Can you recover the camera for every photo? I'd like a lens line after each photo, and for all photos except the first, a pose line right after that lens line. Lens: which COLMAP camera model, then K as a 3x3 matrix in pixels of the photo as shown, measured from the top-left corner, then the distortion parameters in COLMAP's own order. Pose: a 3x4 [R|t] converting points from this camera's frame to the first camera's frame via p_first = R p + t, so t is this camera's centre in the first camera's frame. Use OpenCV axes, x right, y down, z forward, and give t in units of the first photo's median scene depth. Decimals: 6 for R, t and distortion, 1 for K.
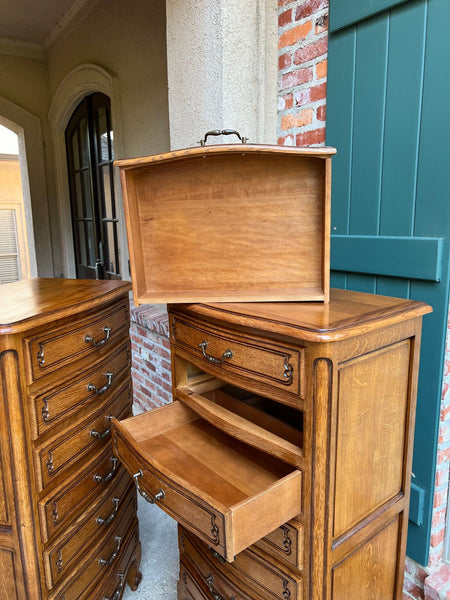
lens RADIAL K [[453.7, 0, 224.6], [0, 453.7, 303.3], [0, 0, 1]] dist [0.040116, -0.043201]
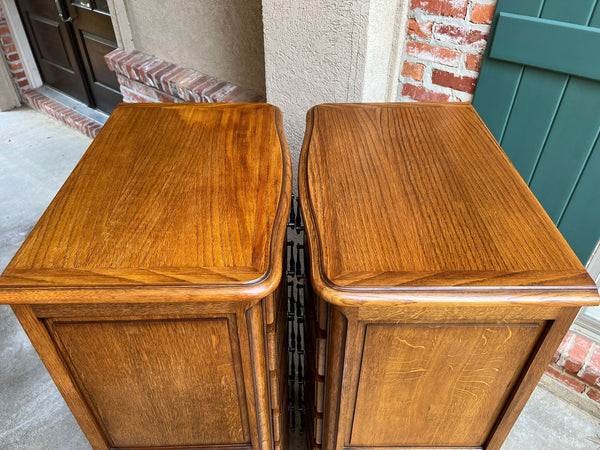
lens RADIAL K [[453.7, 0, 299.4], [0, 453.7, 227.0], [0, 0, 1]] dist [0.040116, -0.043201]
pose [[0.959414, -0.159226, 0.232750, -0.335827], [0.035607, 0.887139, 0.460126, -0.189133], [-0.279746, -0.433164, 0.856803, 0.256601]]
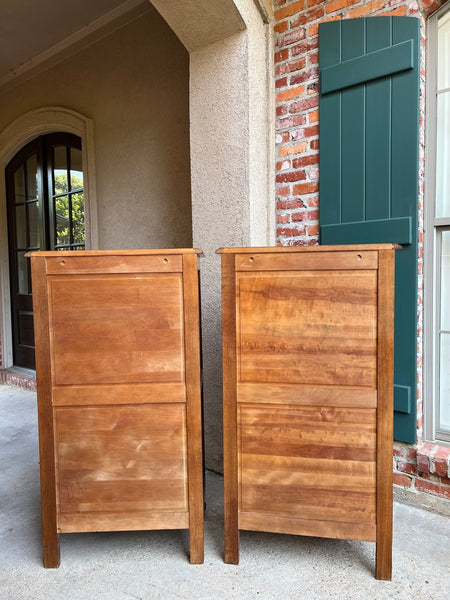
lens RADIAL K [[453.7, 0, 221.8], [0, 453.7, 299.6], [0, 0, 1]] dist [0.040116, -0.043201]
pose [[0.960055, -0.014603, 0.279428, -0.465254], [0.054327, 0.989362, -0.134951, 0.245817], [-0.274485, 0.144740, 0.950636, -0.230906]]
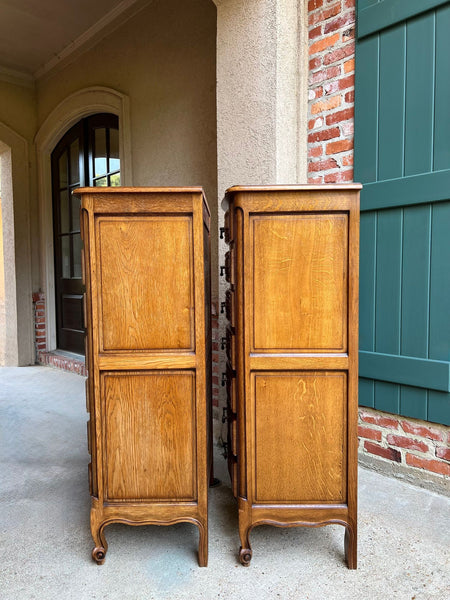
lens RADIAL K [[453.7, 0, 227.4], [0, 453.7, 305.3], [0, 0, 1]] dist [0.040116, -0.043201]
pose [[0.985174, -0.000895, 0.171553, -0.349877], [0.024114, 0.990781, -0.133309, 0.338182], [-0.169852, 0.135469, 0.976114, -0.155005]]
